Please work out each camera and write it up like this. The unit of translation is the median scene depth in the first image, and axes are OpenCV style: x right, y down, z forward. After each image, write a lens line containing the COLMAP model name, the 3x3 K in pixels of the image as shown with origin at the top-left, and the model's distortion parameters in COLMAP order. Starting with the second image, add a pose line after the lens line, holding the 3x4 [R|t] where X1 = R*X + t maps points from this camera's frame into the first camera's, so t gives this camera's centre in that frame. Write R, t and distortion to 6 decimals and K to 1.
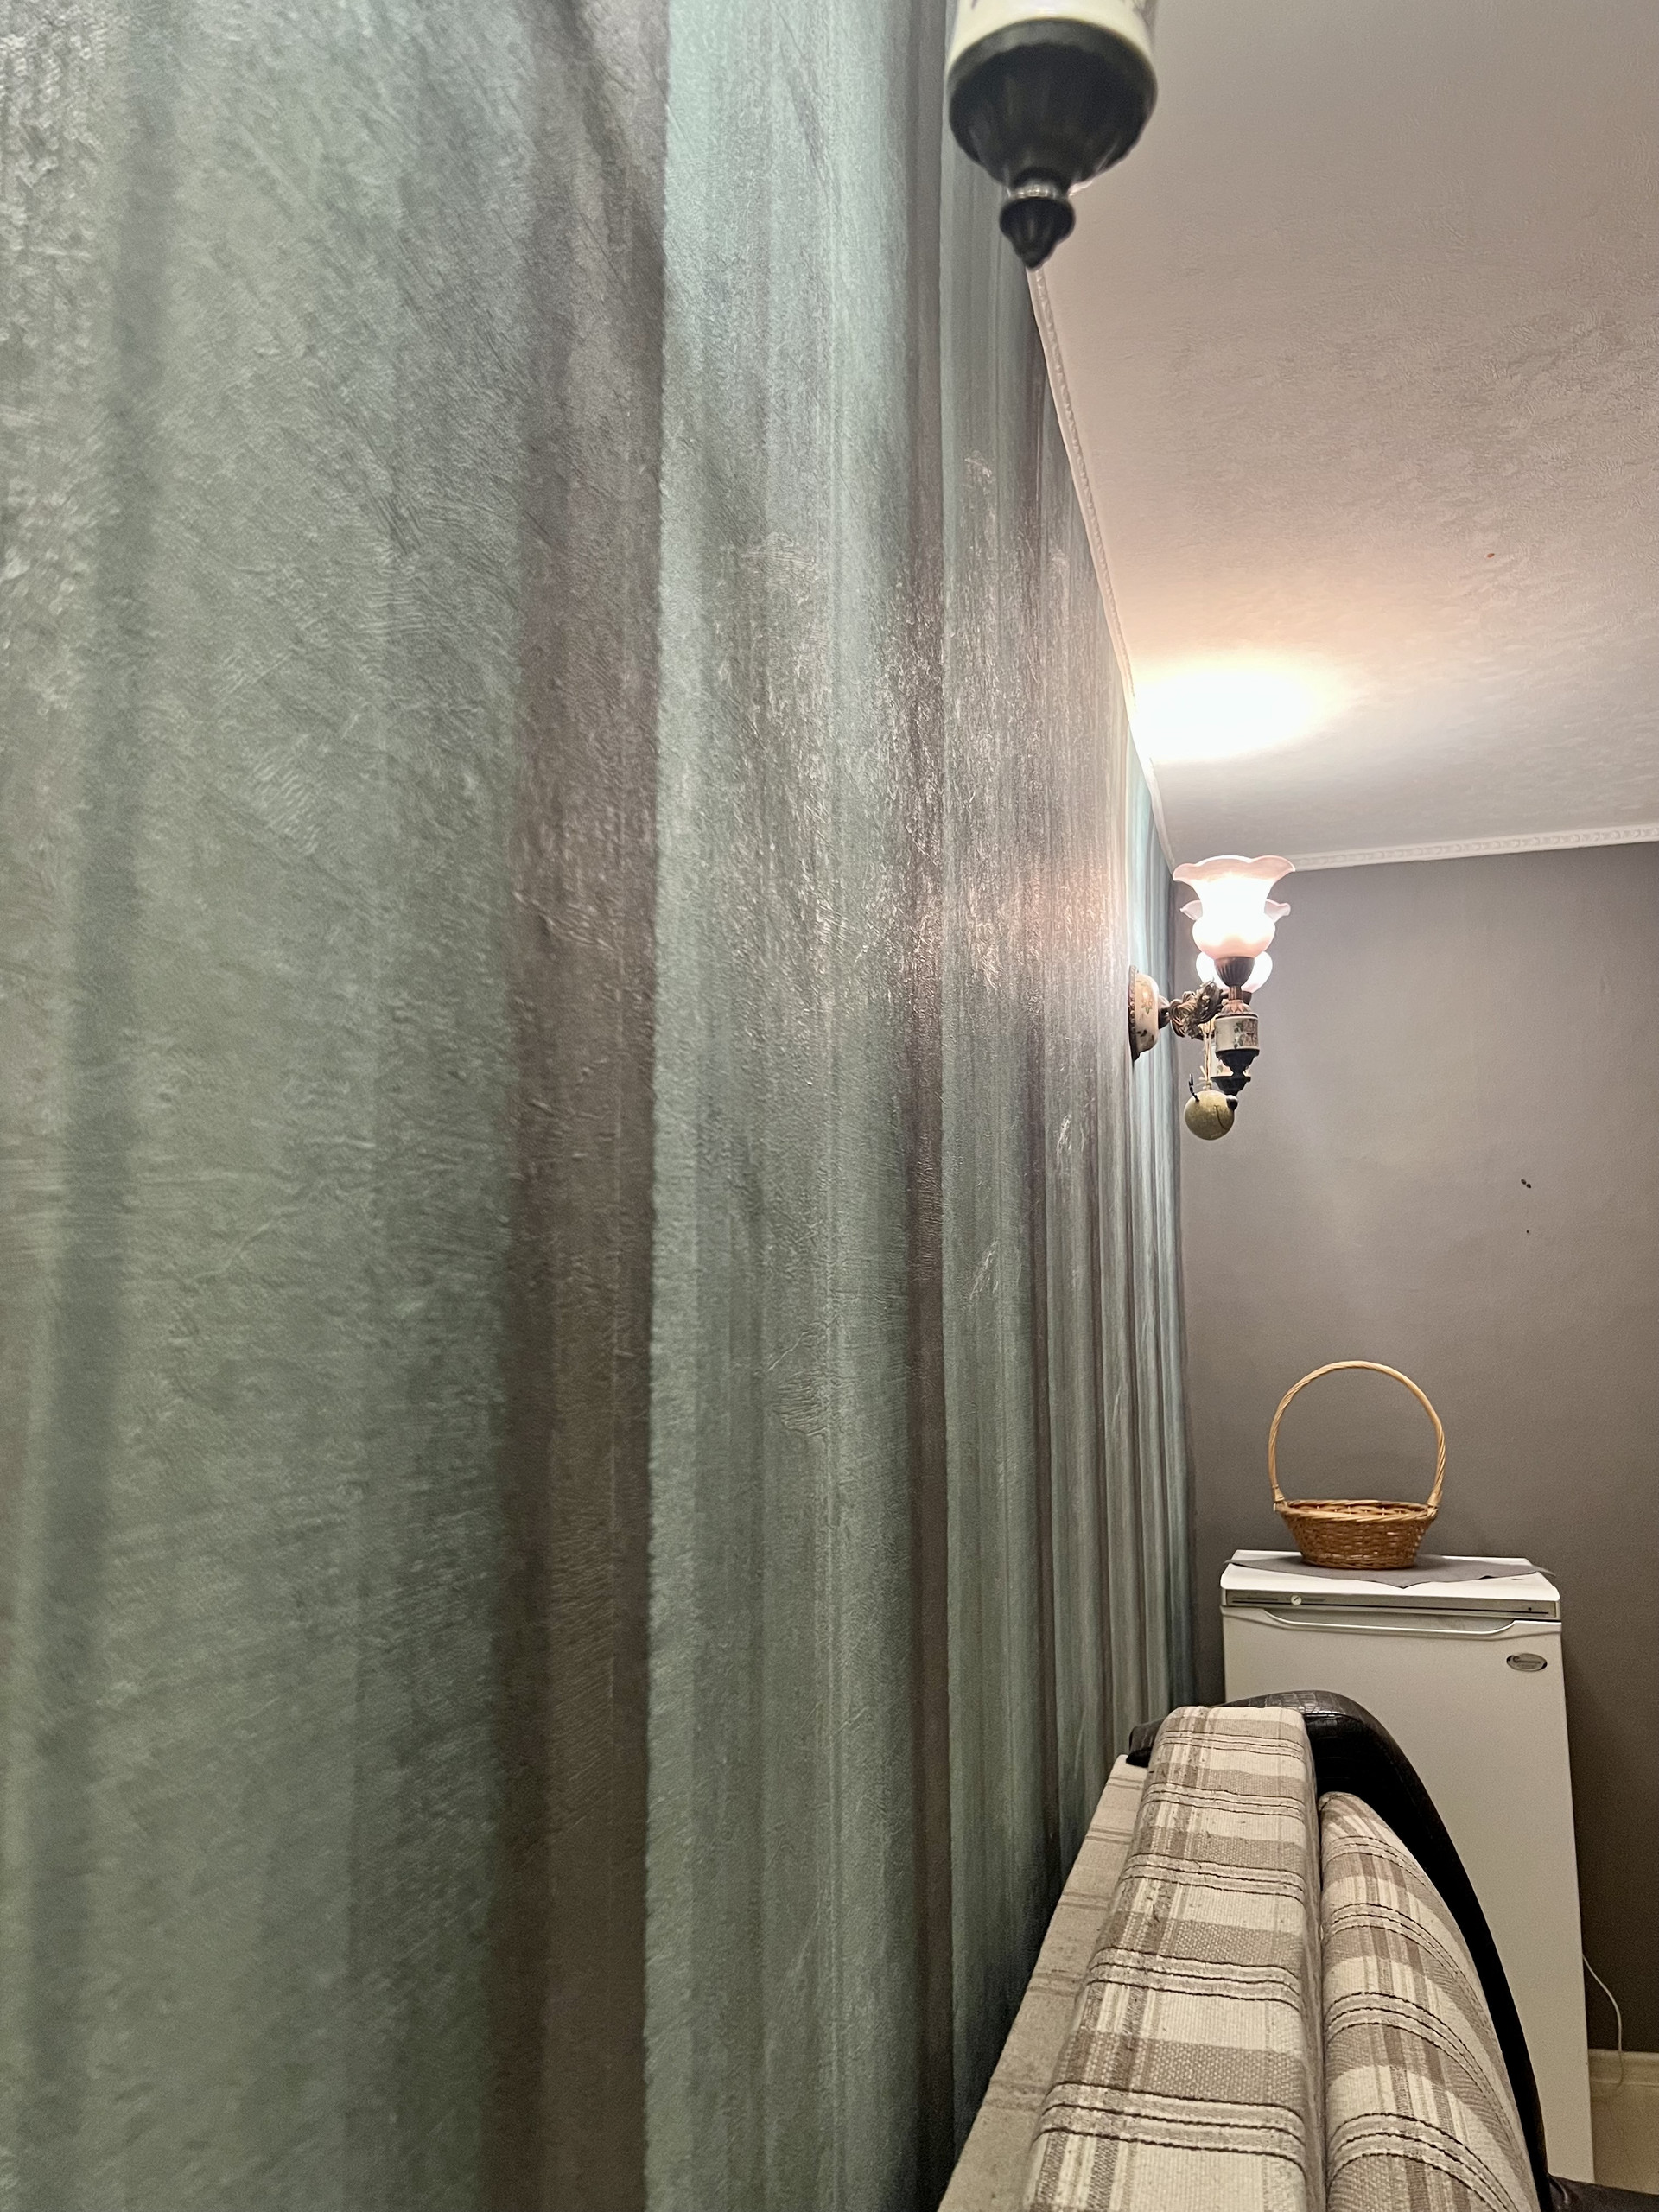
lens RADIAL K [[1652.3, 0, 818.0], [0, 1652.3, 1101.1], [0, 0, 1]] dist [0.031536, -0.023100]
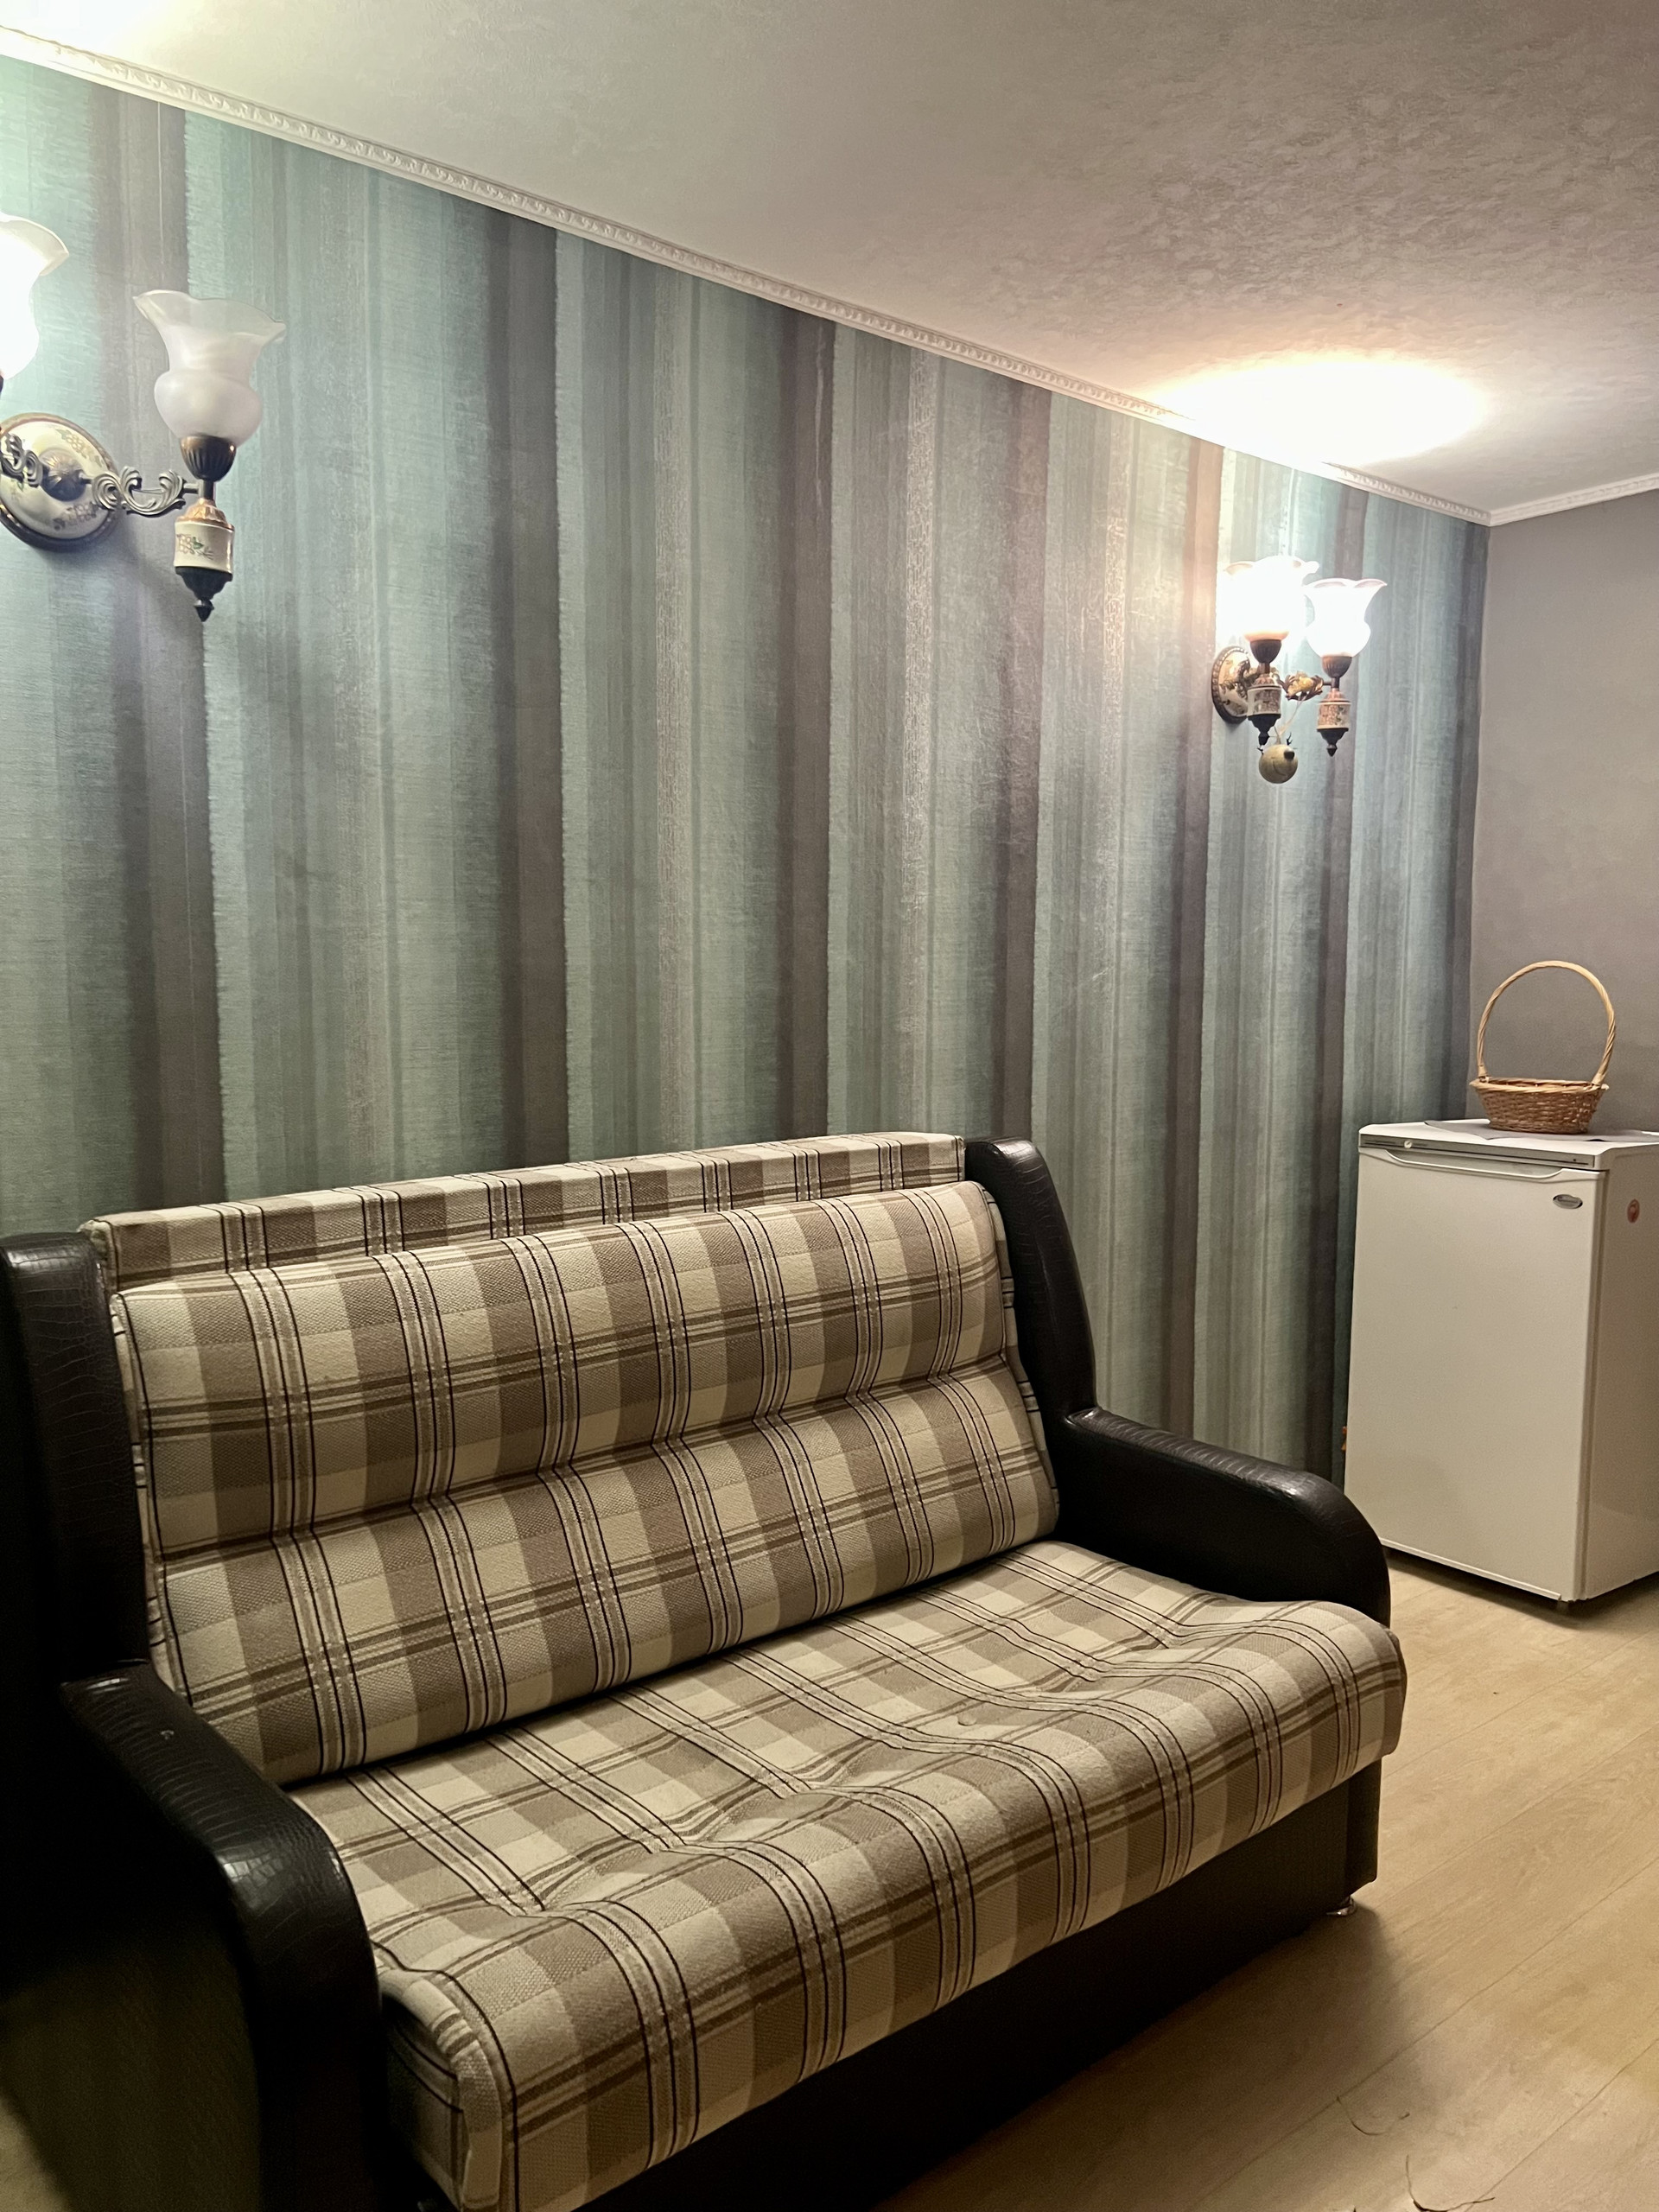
lens RADIAL K [[1652.3, 0, 815.1], [0, 1652.3, 1106.2], [0, 0, 1]] dist [0.031536, -0.023100]
pose [[0.820522, 0.061197, -0.568330, 0.719833], [0.069644, 0.976143, 0.205657, -0.023146], [0.567357, -0.208327, 0.796684, -0.298166]]
